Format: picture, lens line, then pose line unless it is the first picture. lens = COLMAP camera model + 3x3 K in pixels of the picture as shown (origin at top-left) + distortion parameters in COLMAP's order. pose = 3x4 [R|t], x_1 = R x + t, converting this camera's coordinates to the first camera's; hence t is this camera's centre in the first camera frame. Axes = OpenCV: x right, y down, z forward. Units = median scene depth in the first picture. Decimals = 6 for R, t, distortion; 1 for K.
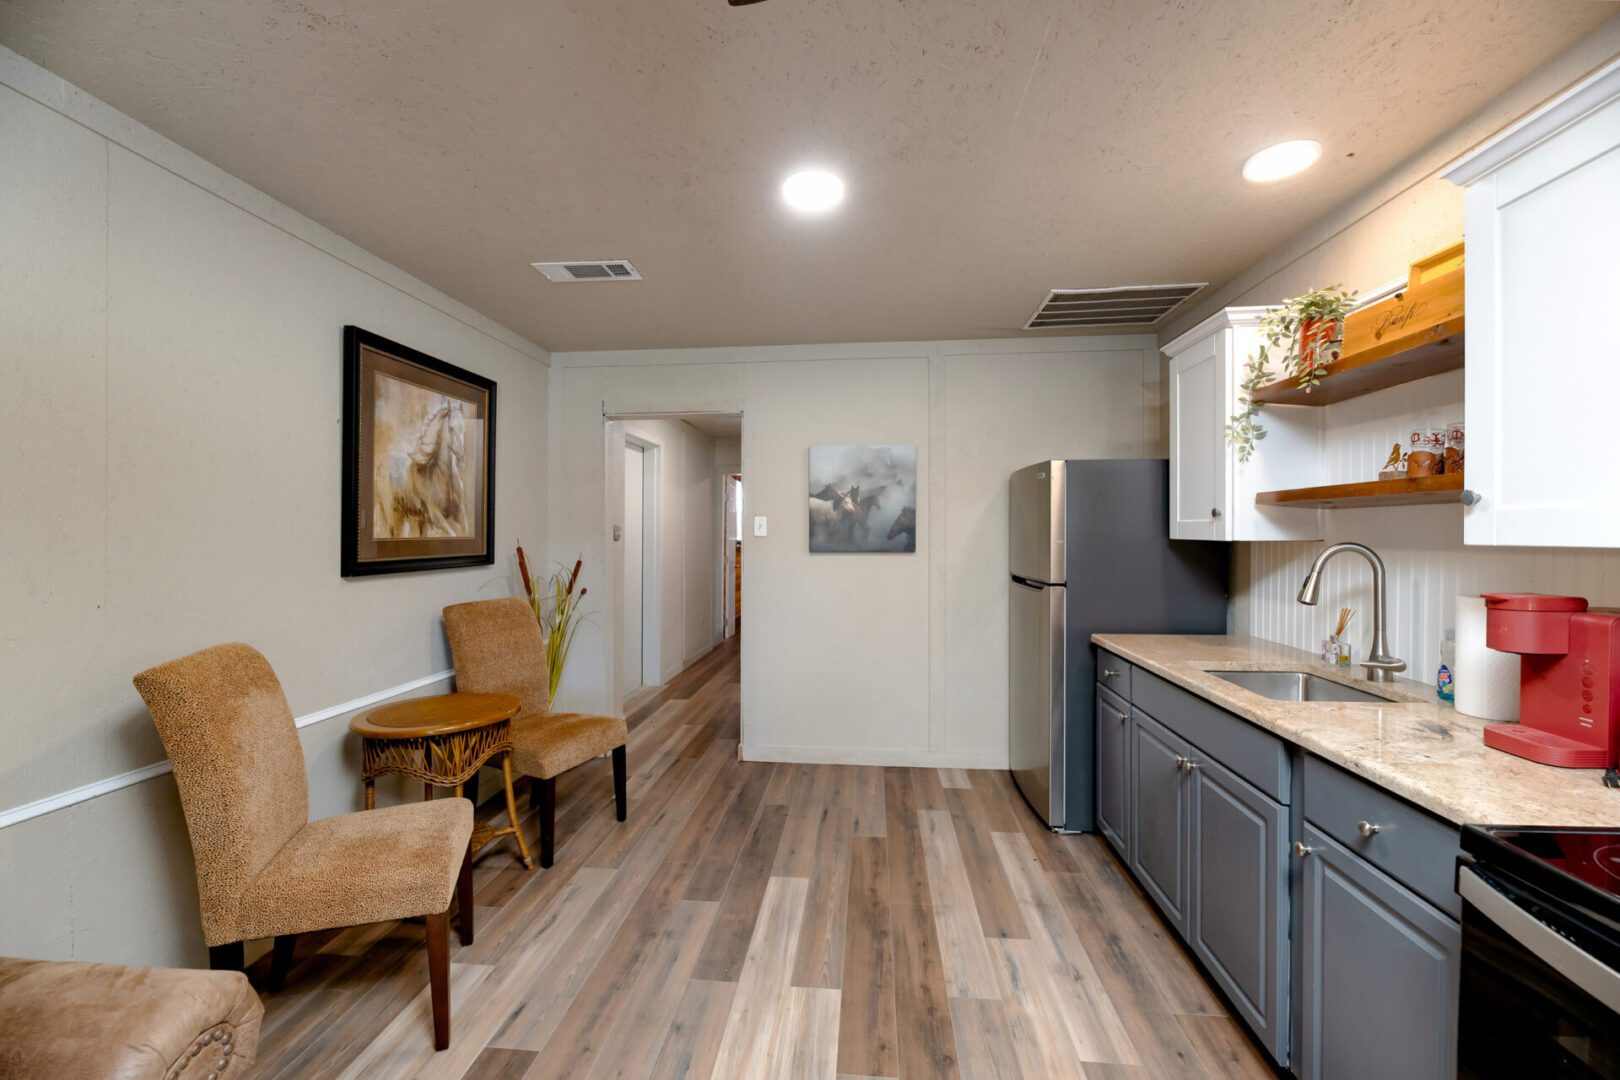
lens RADIAL K [[666.1, 0, 805.7], [0, 666.1, 539.3], [0, 0, 1]] dist [0.002292, 0.000608]
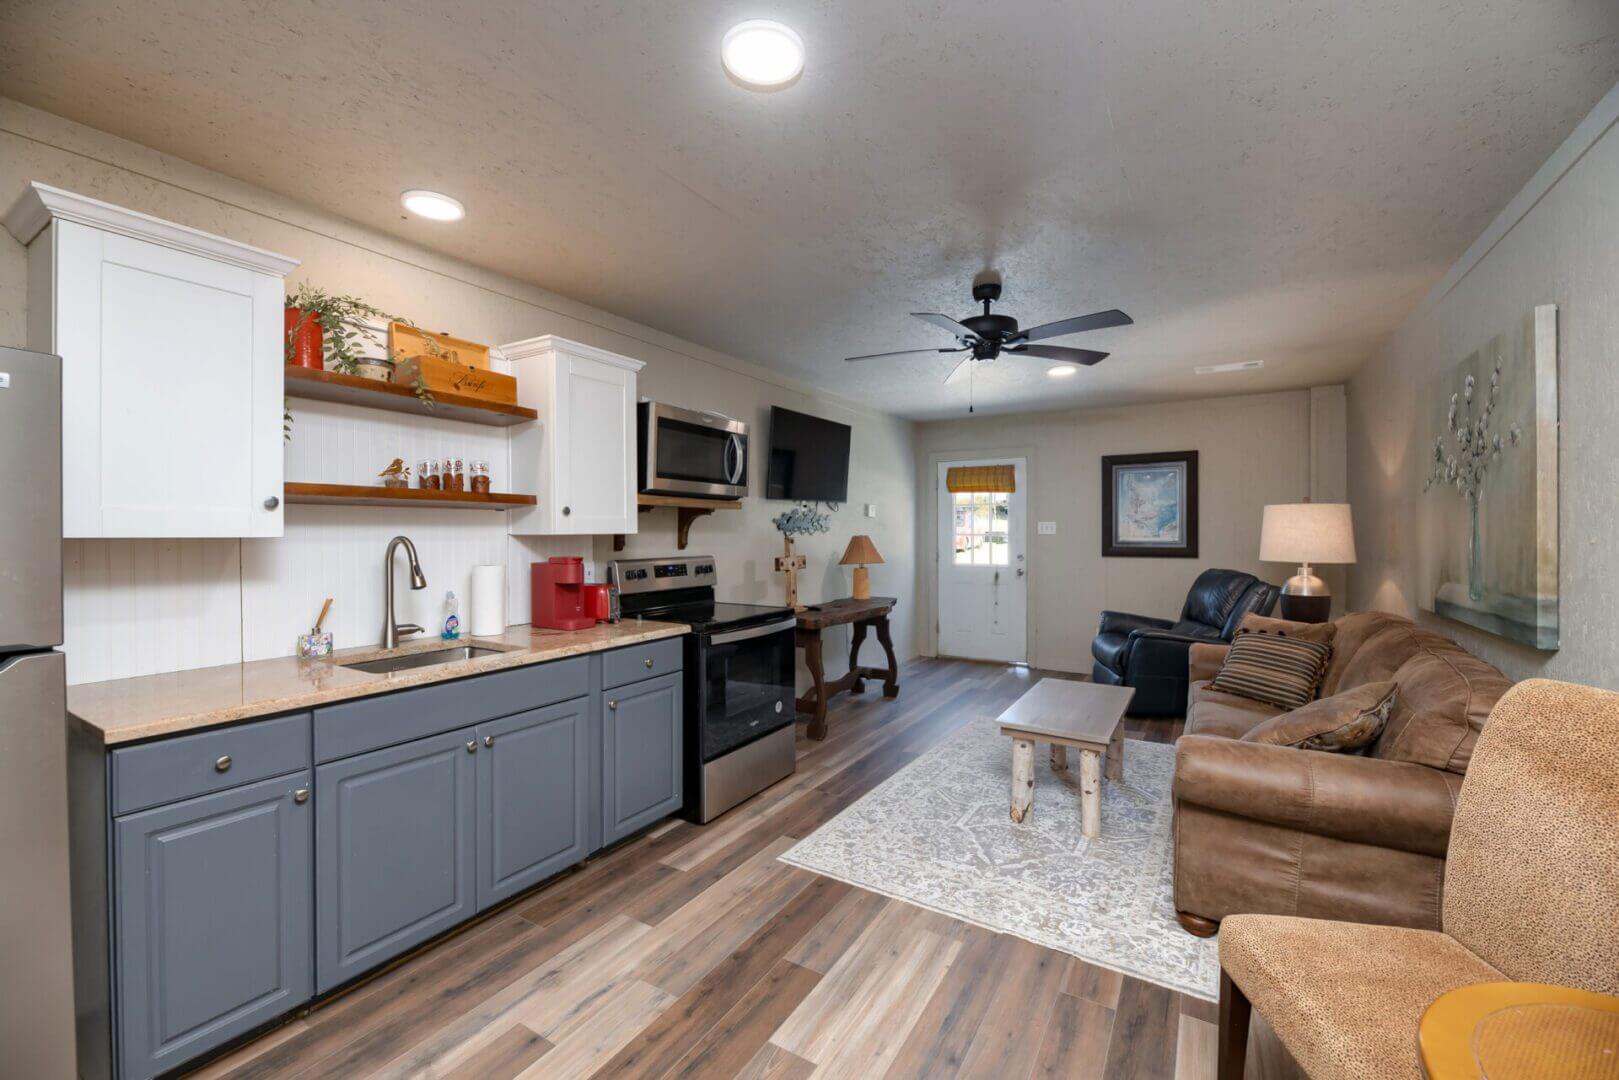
lens RADIAL K [[665.7, 0, 804.4], [0, 665.7, 535.8], [0, 0, 1]] dist [0.002292, 0.000608]
pose [[-0.900549, -0.004639, 0.434729, -0.397107], [-0.003289, 0.999987, 0.003856, -0.007331], [-0.434742, 0.002043, -0.900553, 1.880034]]
